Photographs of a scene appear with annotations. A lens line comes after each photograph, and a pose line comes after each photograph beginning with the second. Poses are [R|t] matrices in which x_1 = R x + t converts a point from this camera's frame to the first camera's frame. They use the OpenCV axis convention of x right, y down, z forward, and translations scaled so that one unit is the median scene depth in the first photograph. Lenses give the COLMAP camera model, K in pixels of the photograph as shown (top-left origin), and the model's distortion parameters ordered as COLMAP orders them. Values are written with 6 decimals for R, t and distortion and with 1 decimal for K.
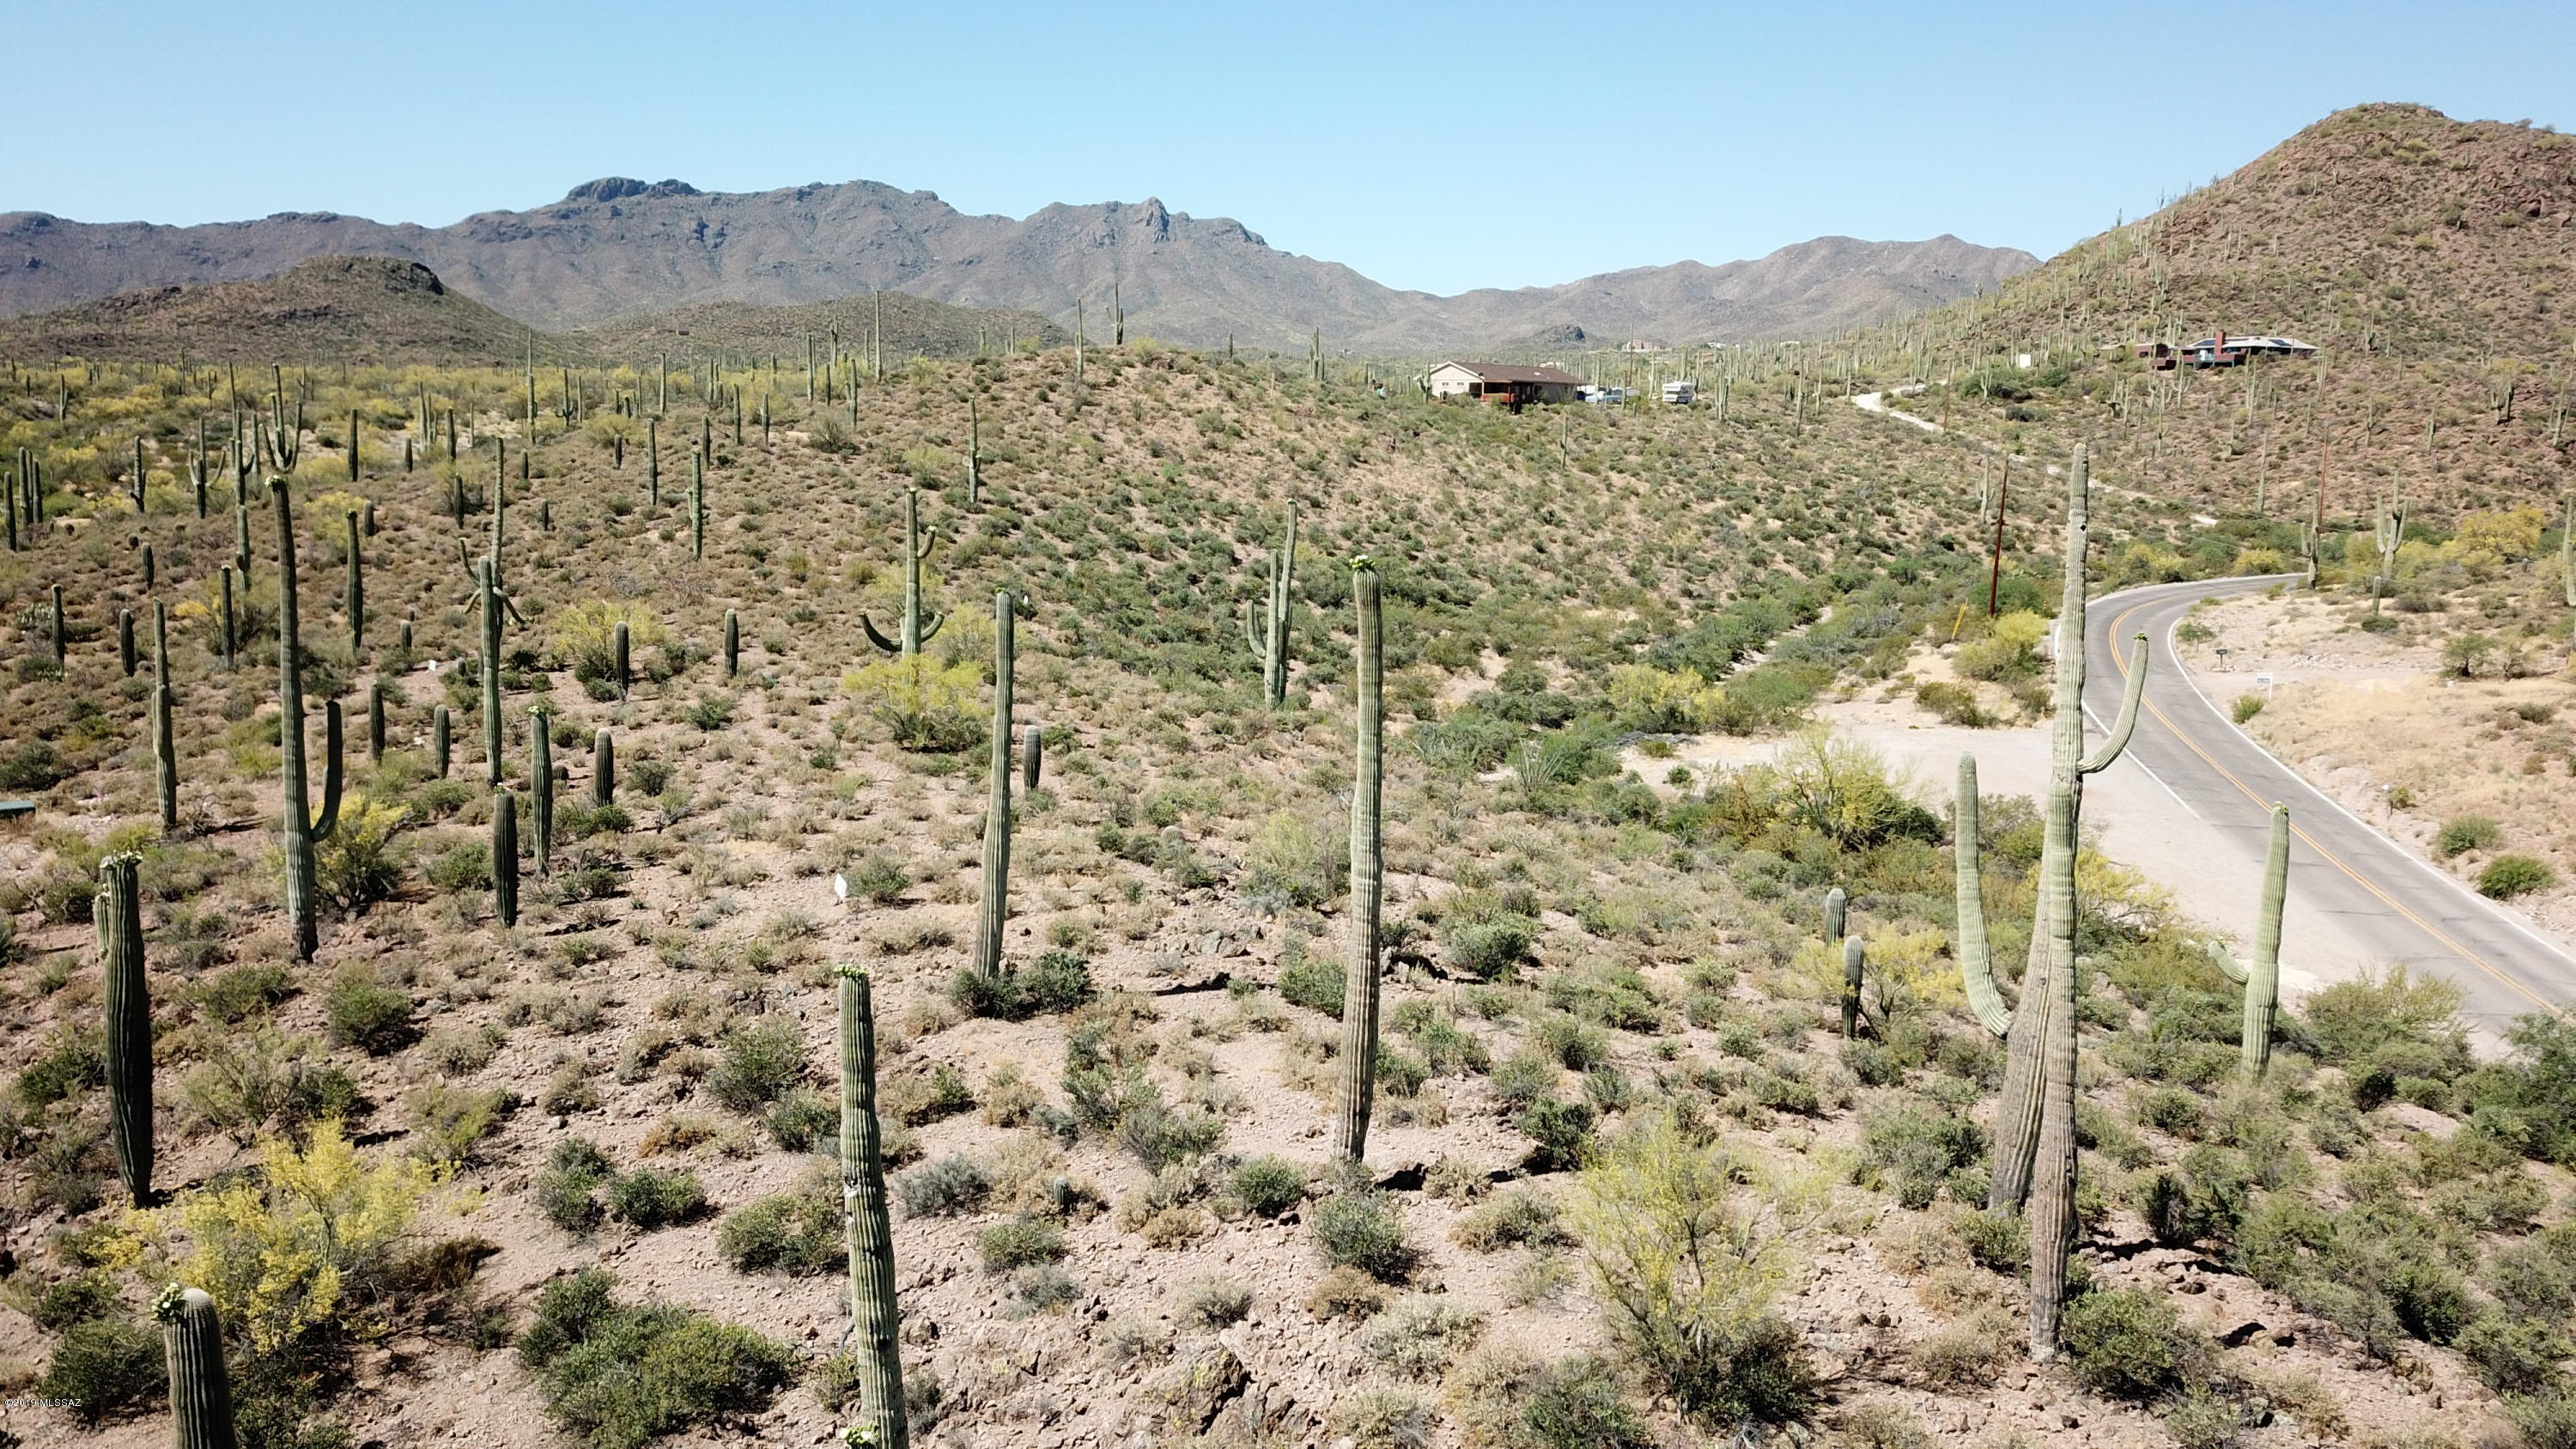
lens RADIAL K [[1964.6, 0, 1274.2], [0, 1964.6, 750.2], [0, 0, 1]] dist [0.009415, -0.004621]
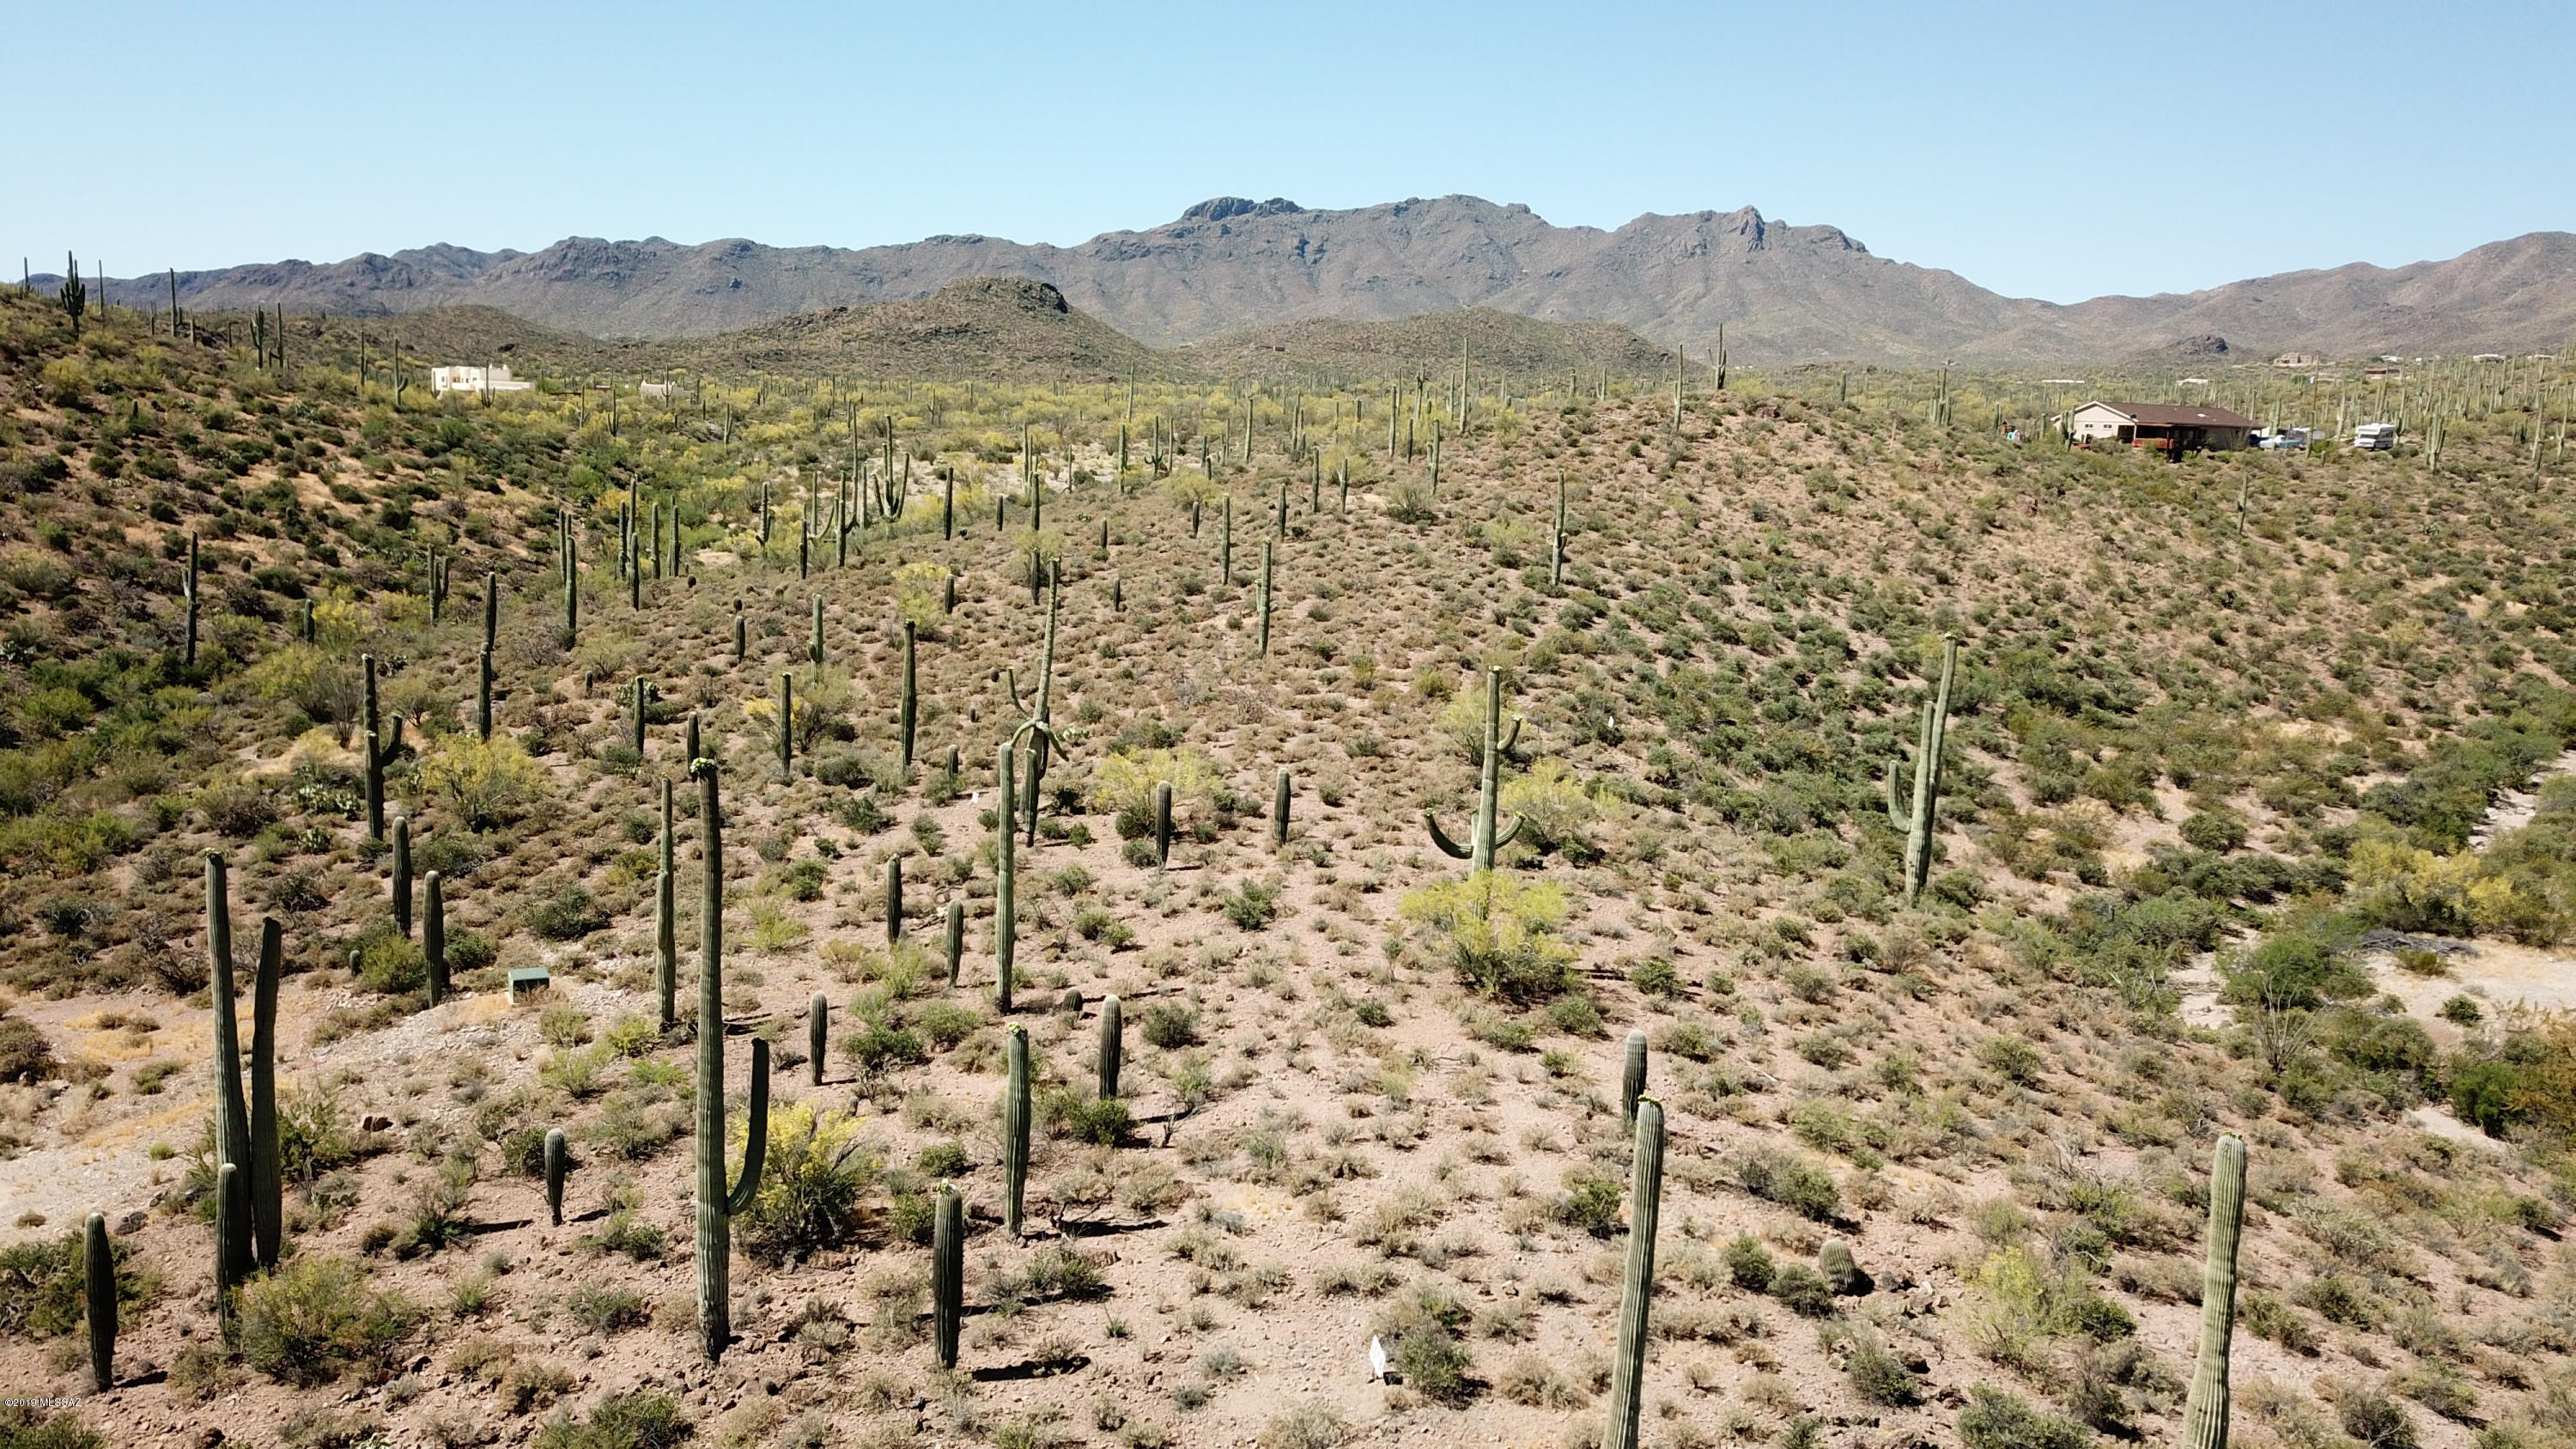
lens RADIAL K [[1964.4, 0, 1276.4], [0, 1964.4, 724.2], [0, 0, 1]] dist [0.019130, -0.009969]
pose [[0.958878, 0.053901, -0.278652, -0.011661], [-0.058816, 0.998226, -0.009303, -0.025634], [0.277656, 0.025309, 0.960347, 0.049878]]
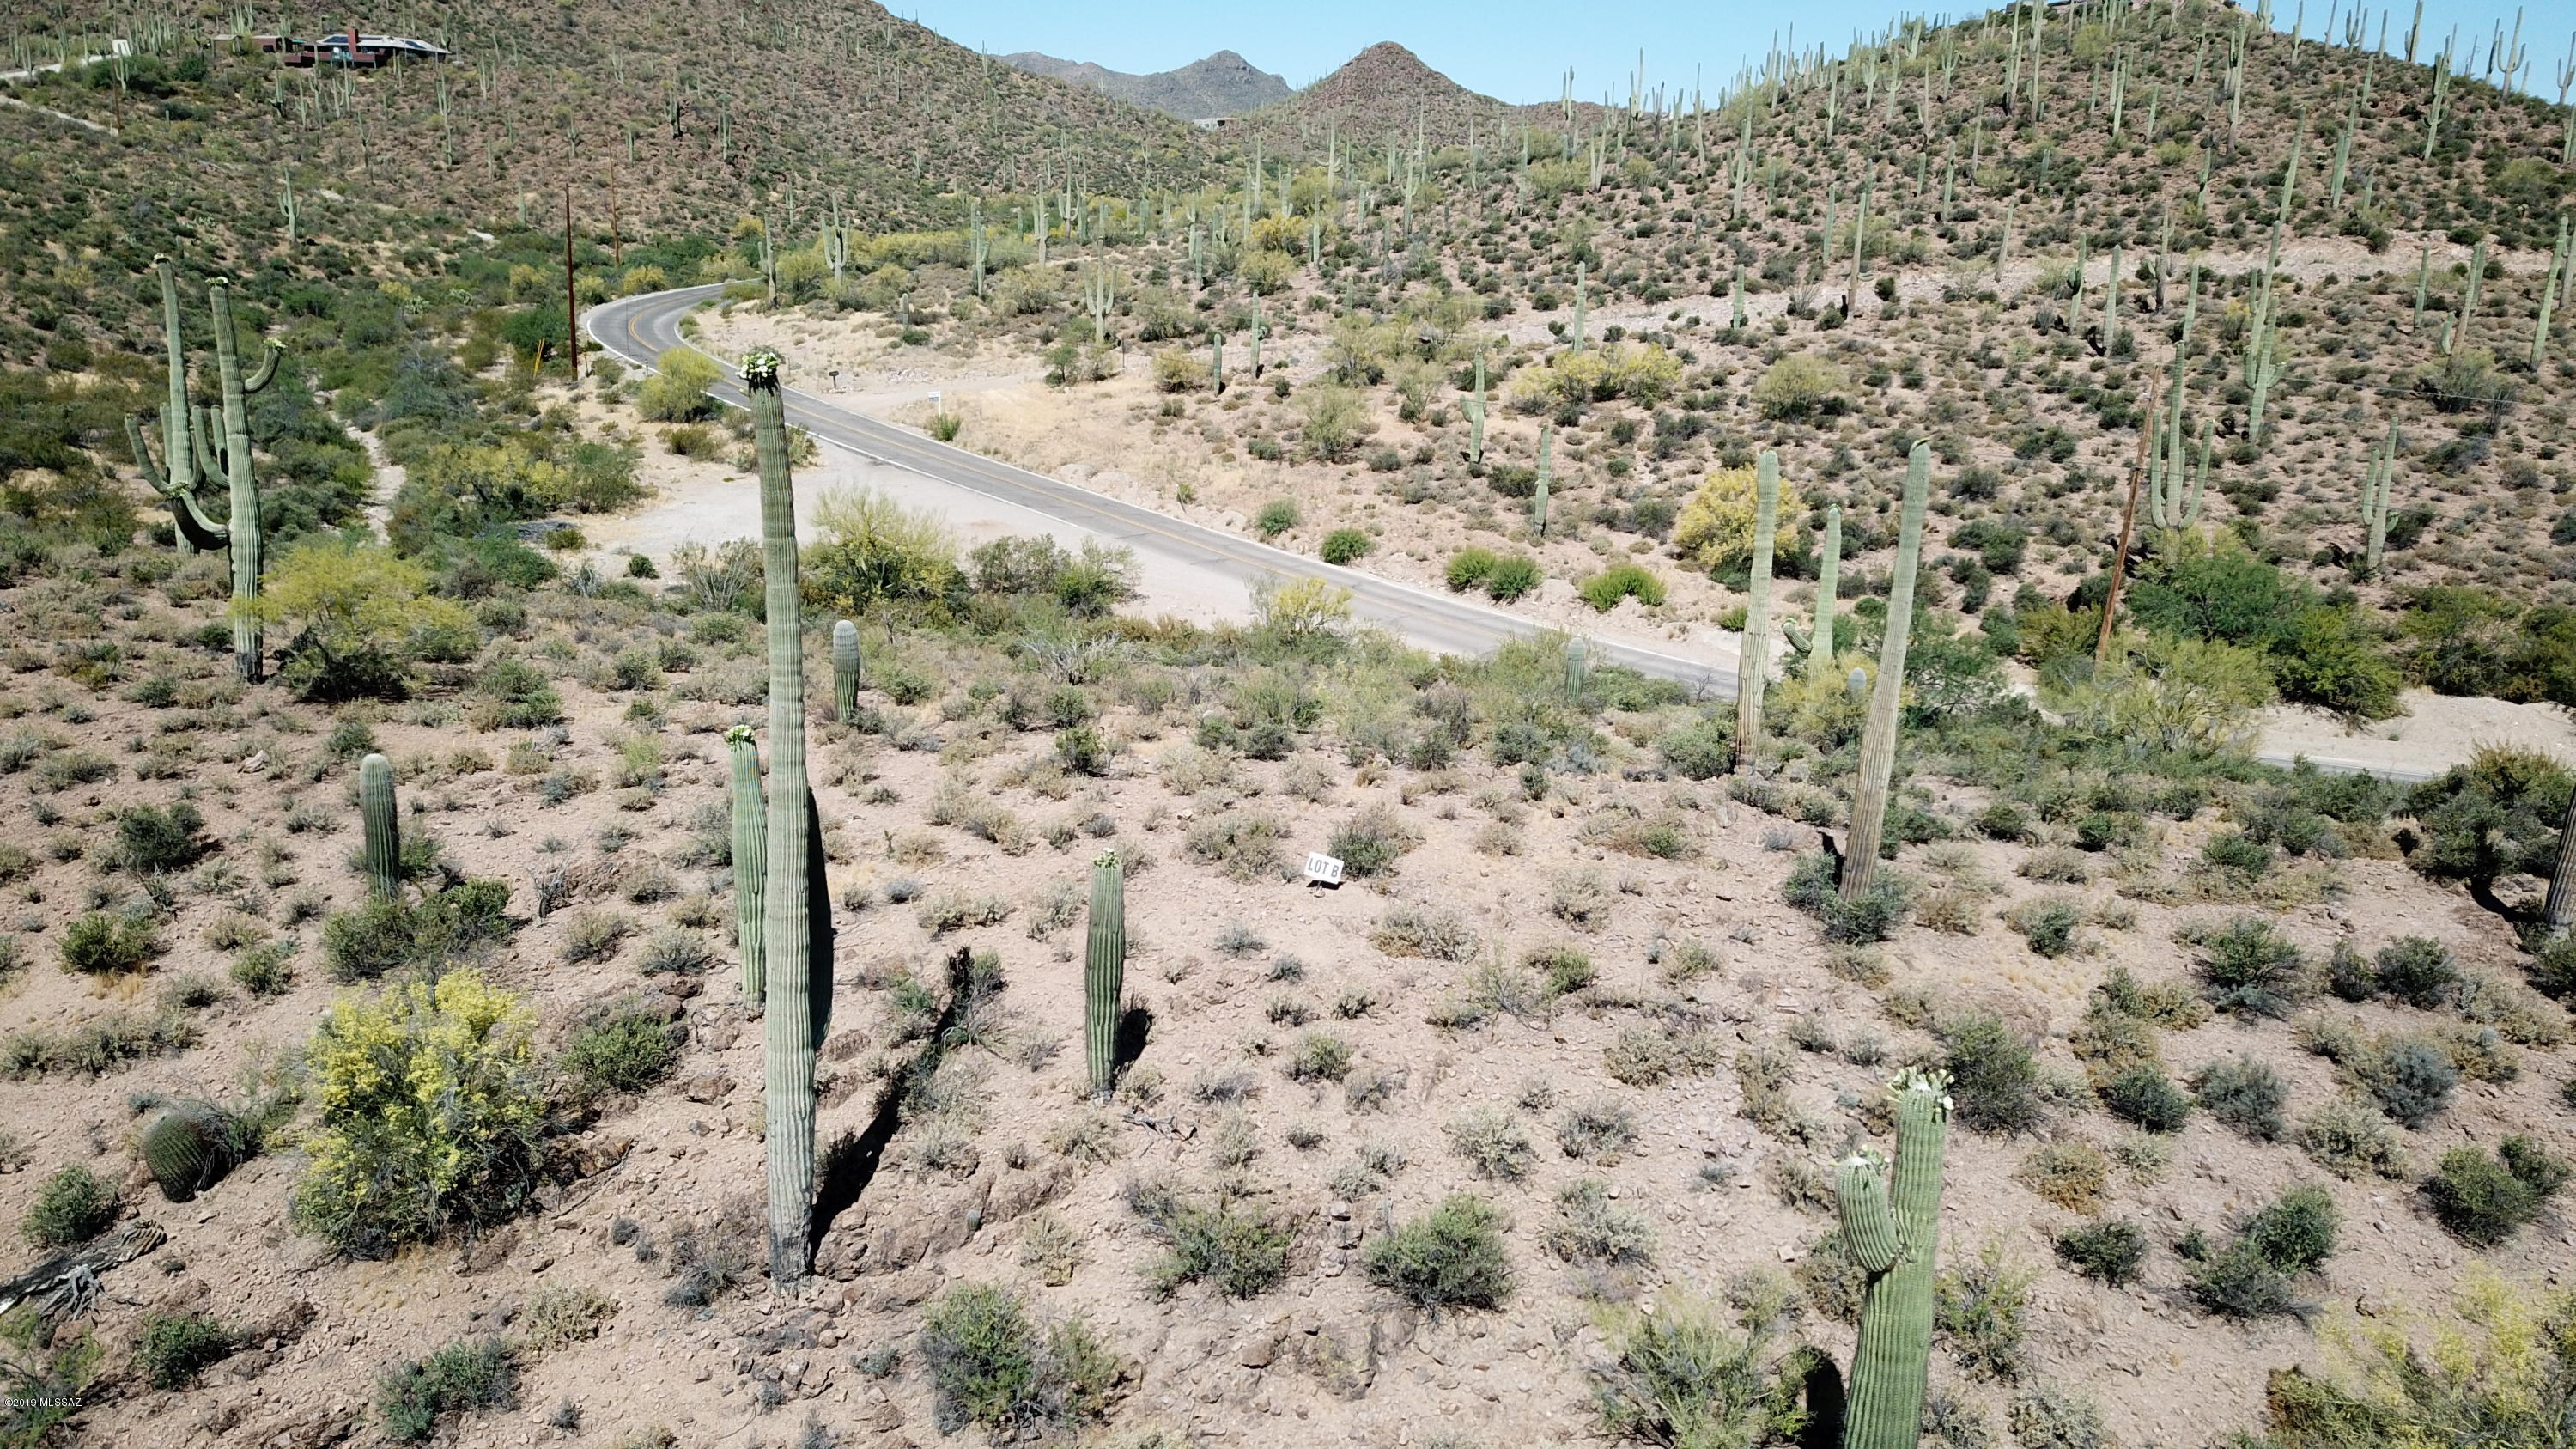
lens RADIAL K [[1963.1, 0, 1273.6], [0, 1963.1, 733.7], [0, 0, 1]] dist [0.008717, -0.000615]
pose [[0.584226, -0.216433, 0.782200, -0.133277], [0.106167, 0.975885, 0.190729, -0.020593], [-0.804617, -0.028385, 0.593115, 0.098338]]
